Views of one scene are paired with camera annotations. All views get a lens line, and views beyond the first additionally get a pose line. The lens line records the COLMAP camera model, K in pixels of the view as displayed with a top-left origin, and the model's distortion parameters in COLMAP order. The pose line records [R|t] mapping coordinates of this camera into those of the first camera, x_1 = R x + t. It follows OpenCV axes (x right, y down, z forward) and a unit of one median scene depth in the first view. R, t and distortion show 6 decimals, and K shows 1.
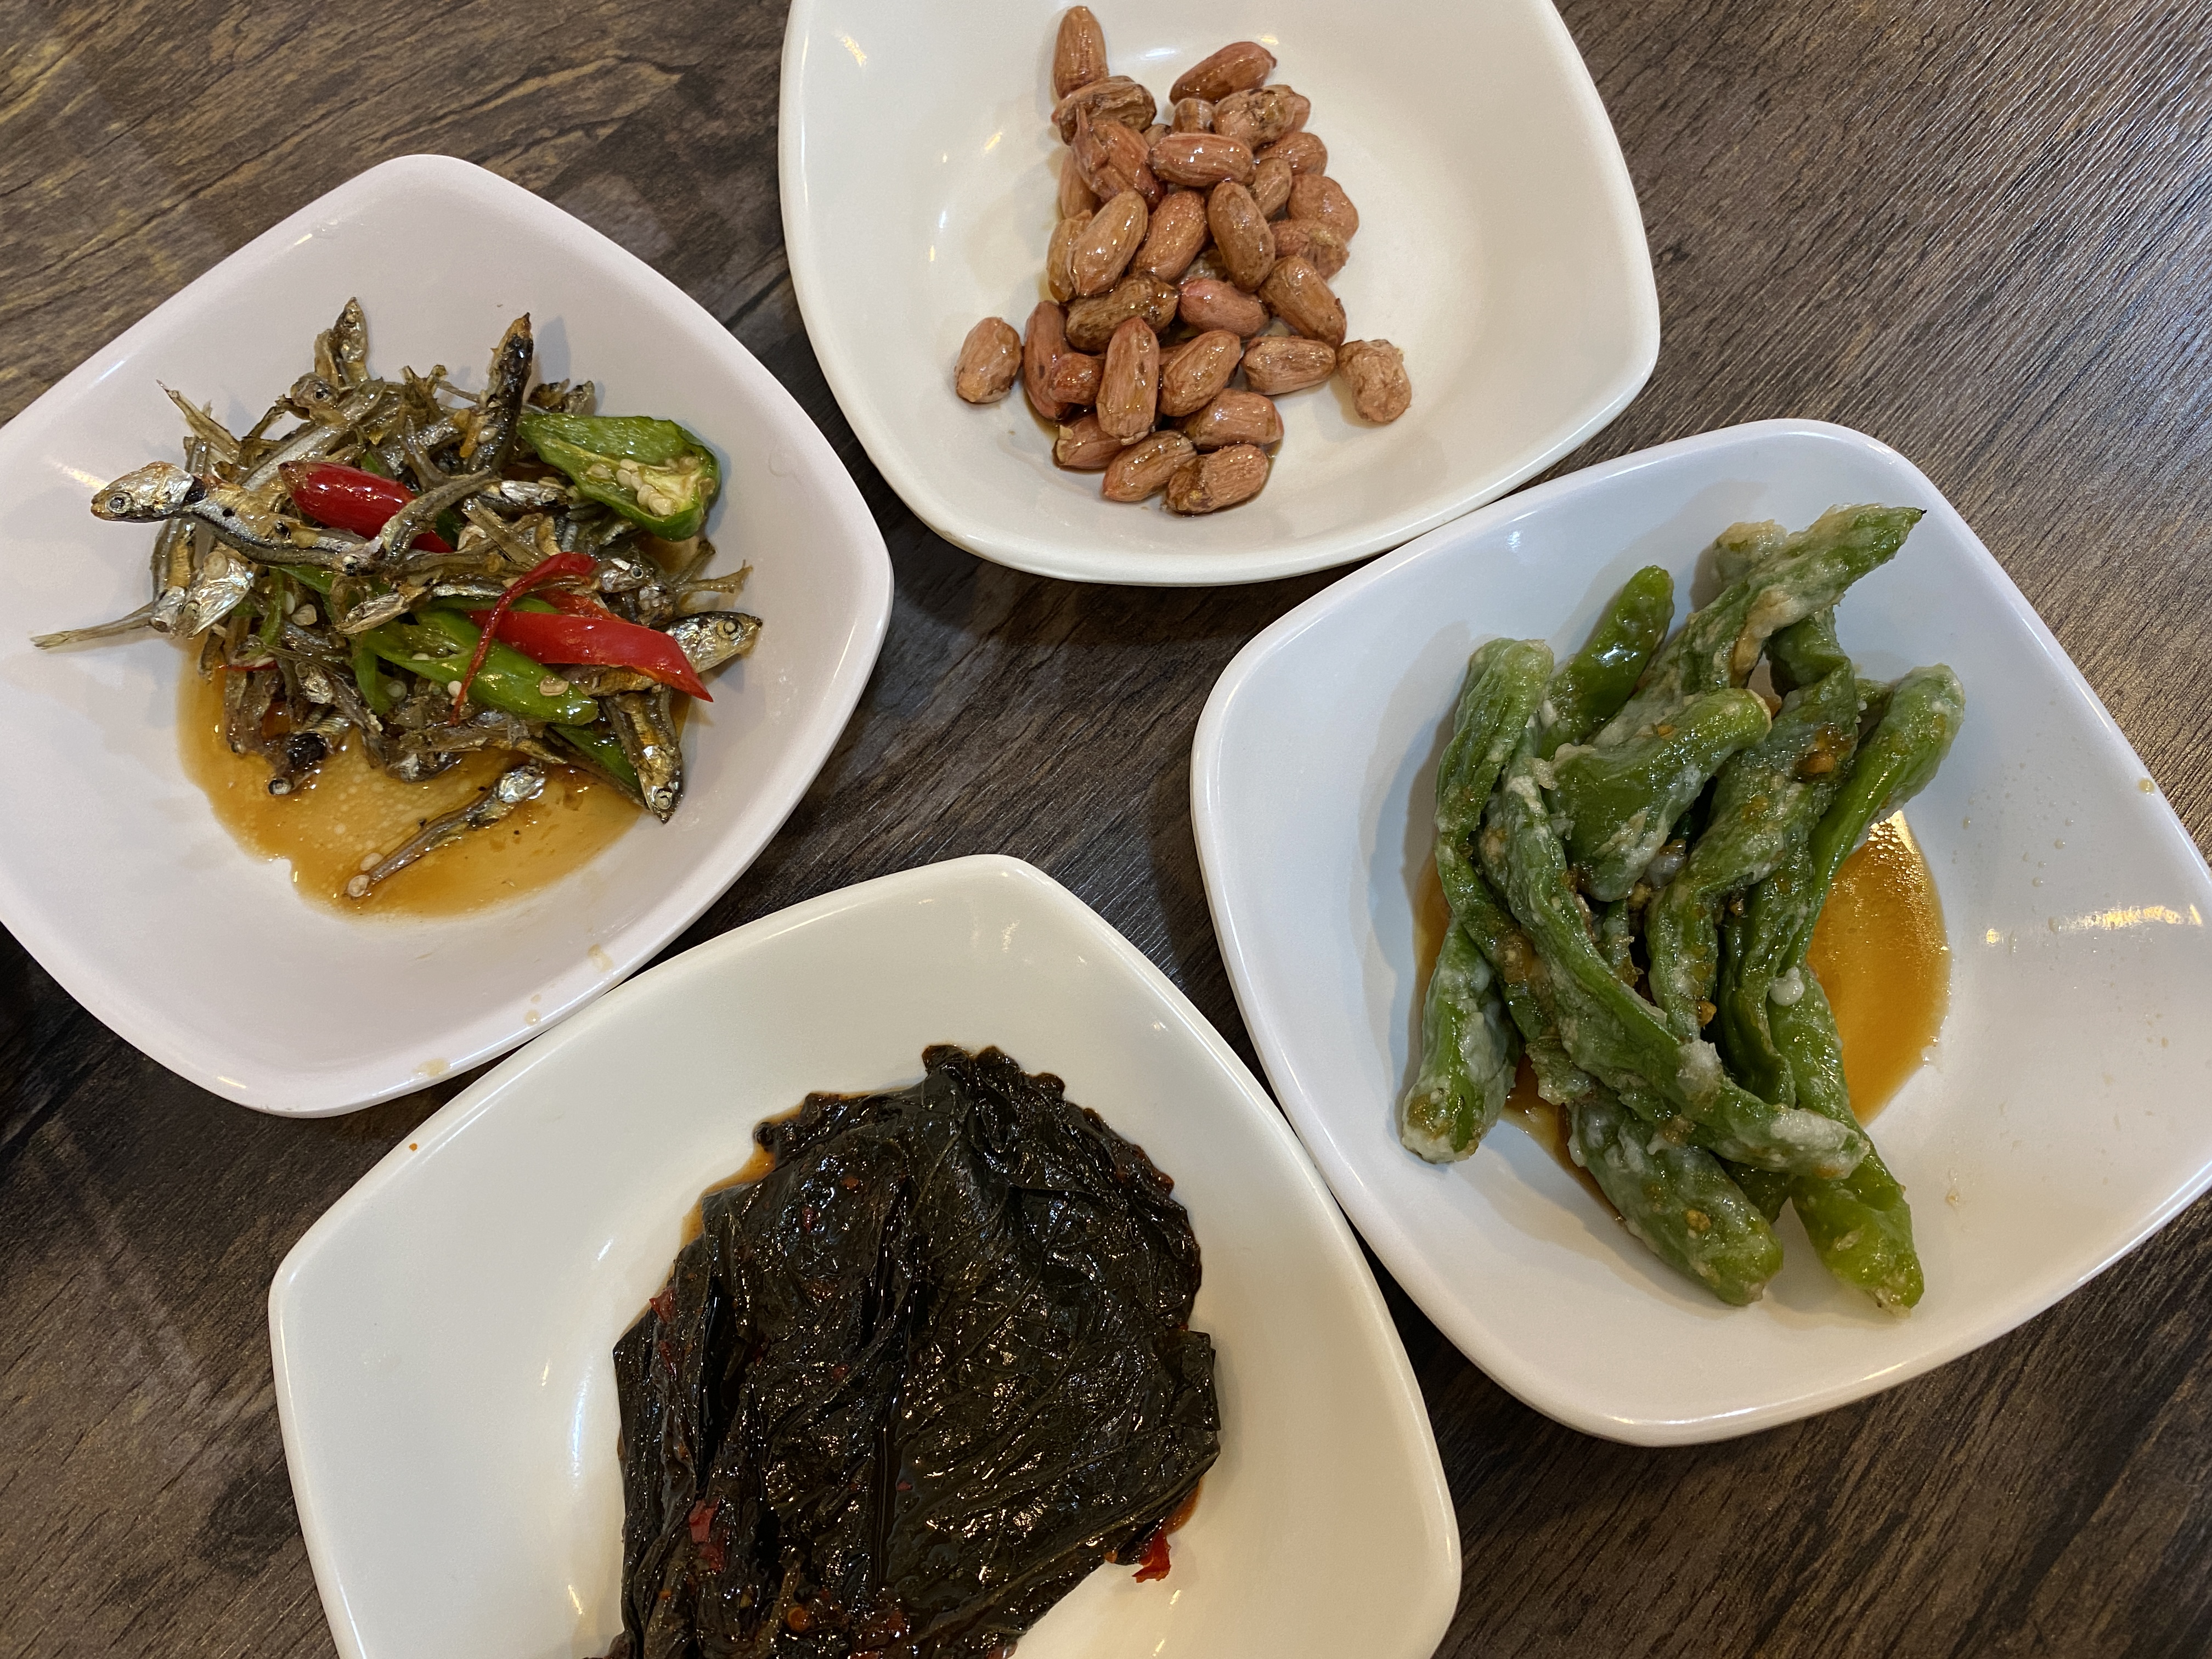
lens RADIAL K [[1779.3, 0, 1078.7], [0, 1779.3, 822.0], [0, 0, 1]] dist [0.035491, -0.041824]
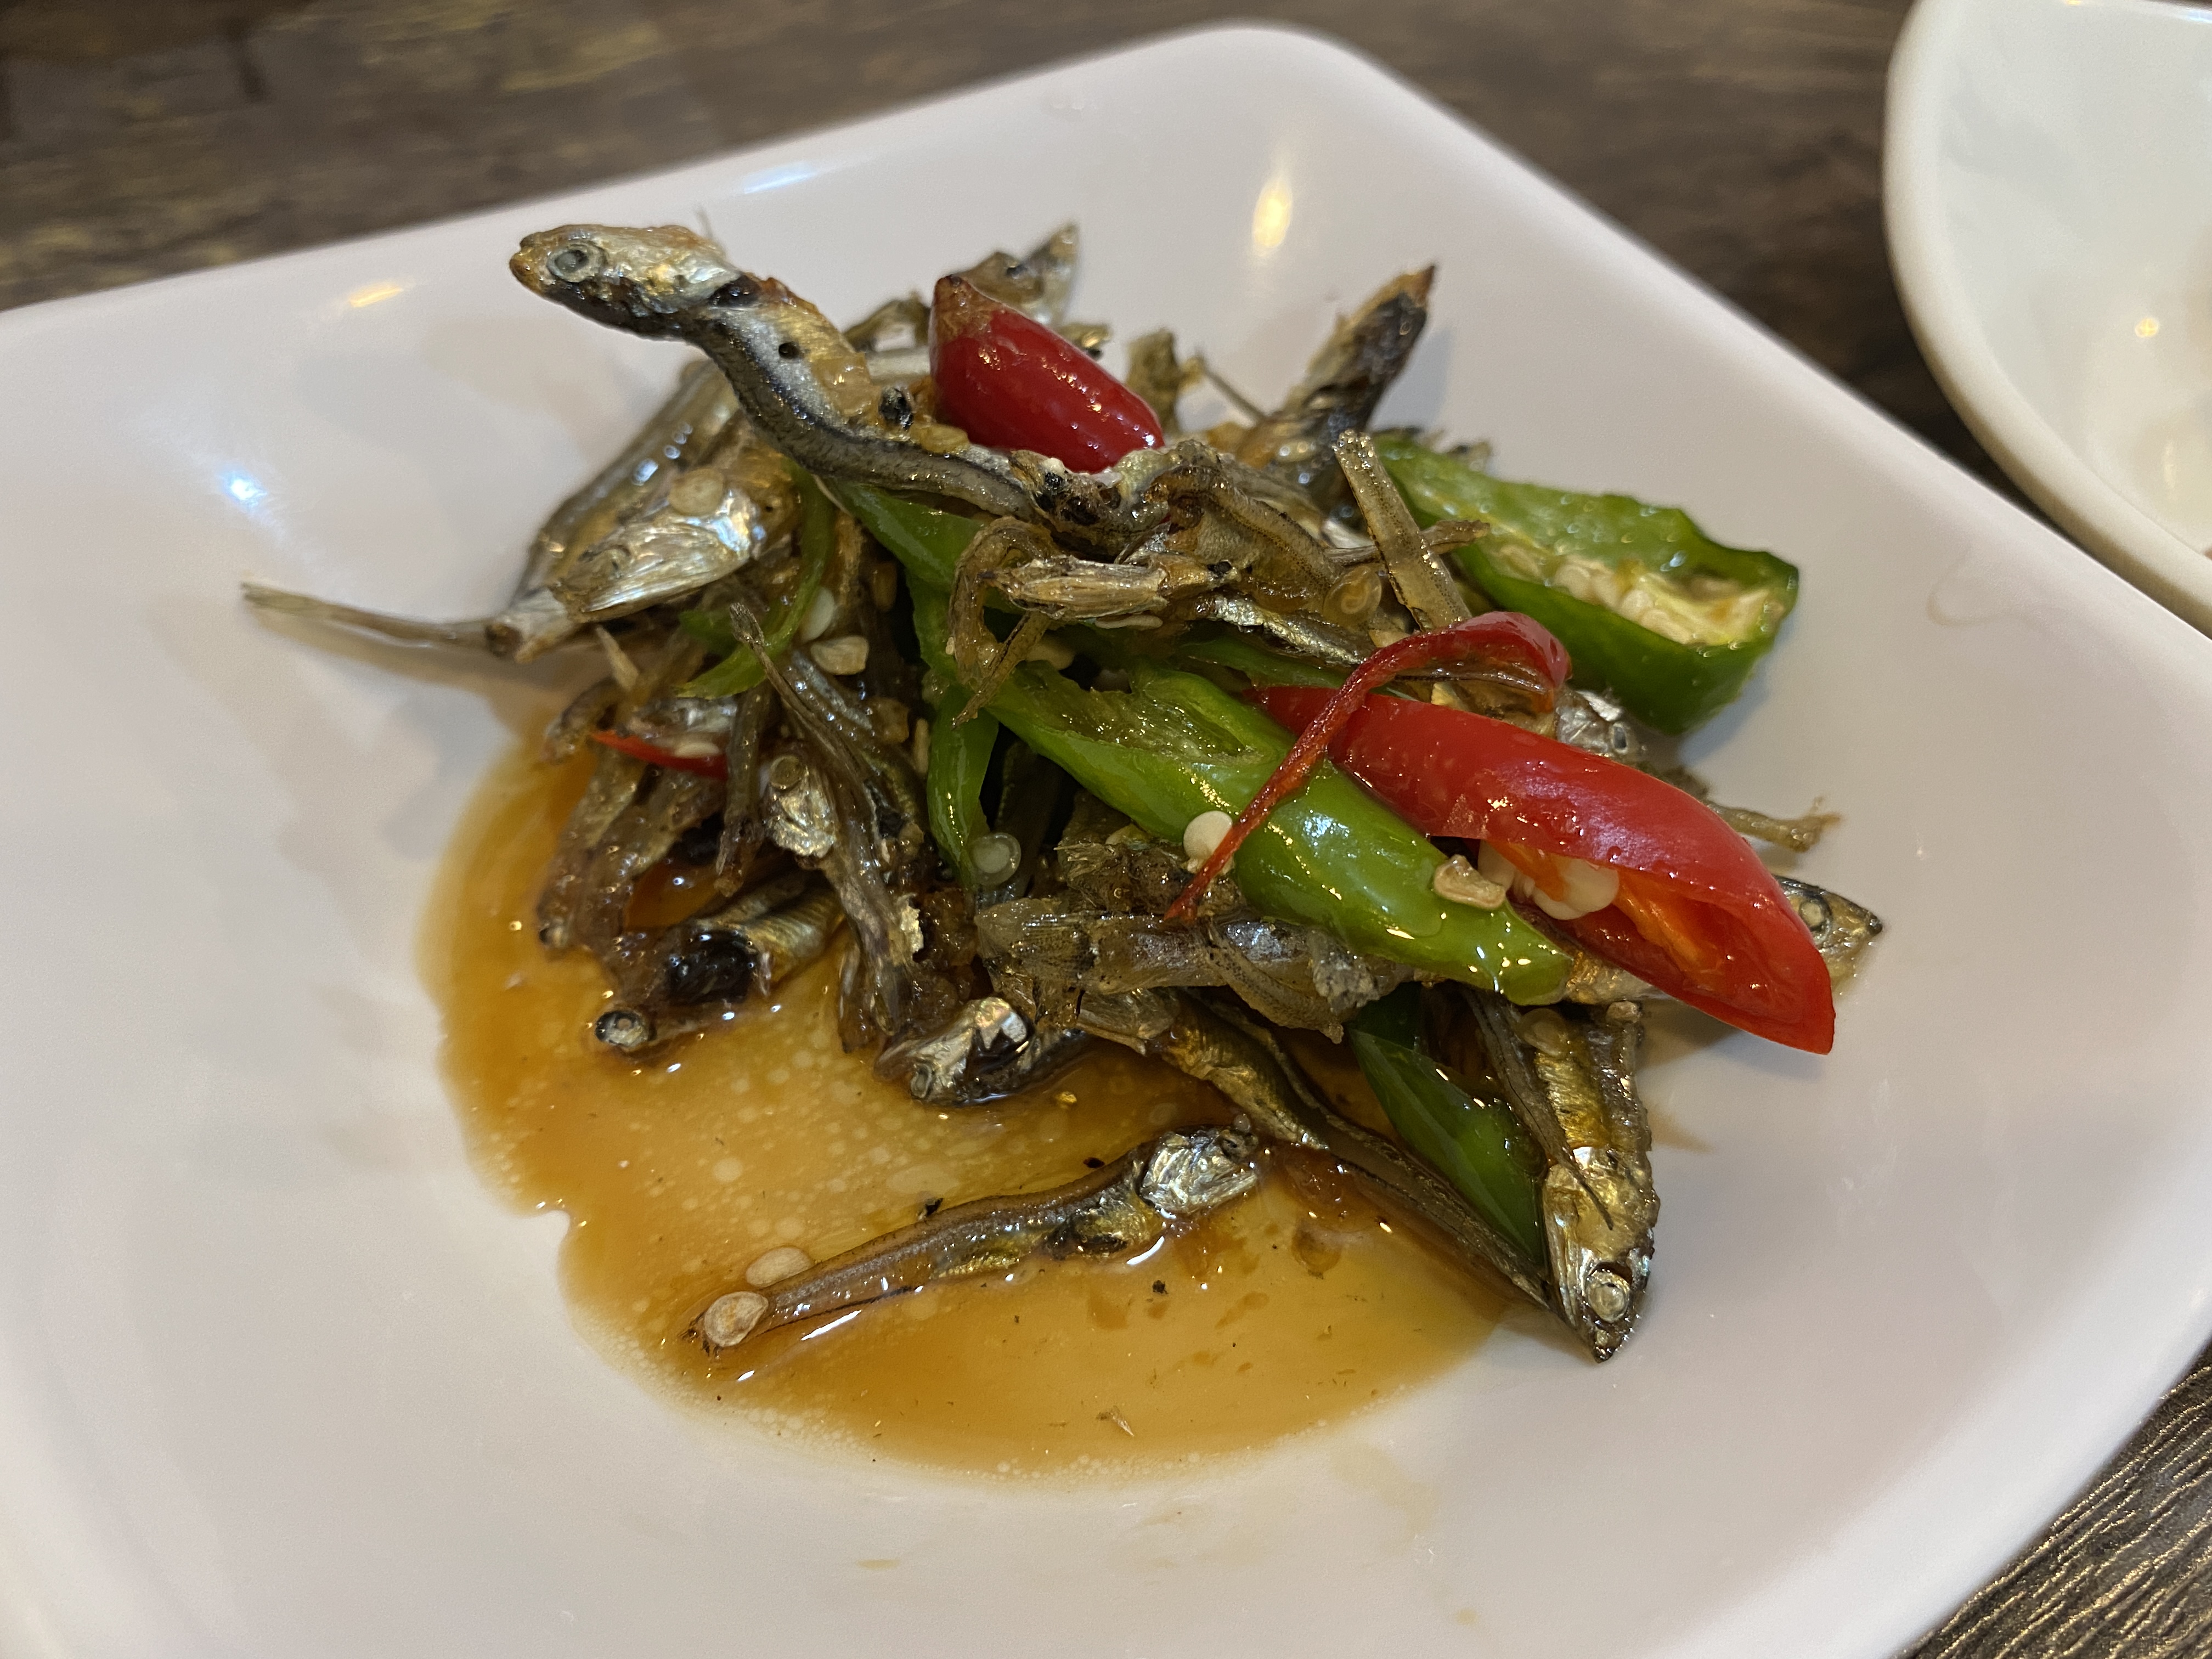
lens RADIAL K [[1779.3, 0, 1078.7], [0, 1779.3, 822.0], [0, 0, 1]] dist [0.035491, -0.041824]
pose [[0.966208, 0.223608, -0.128223, -0.333597], [-0.256640, 0.880909, -0.397661, 0.079607], [0.024032, 0.417131, 0.908529, 0.671338]]
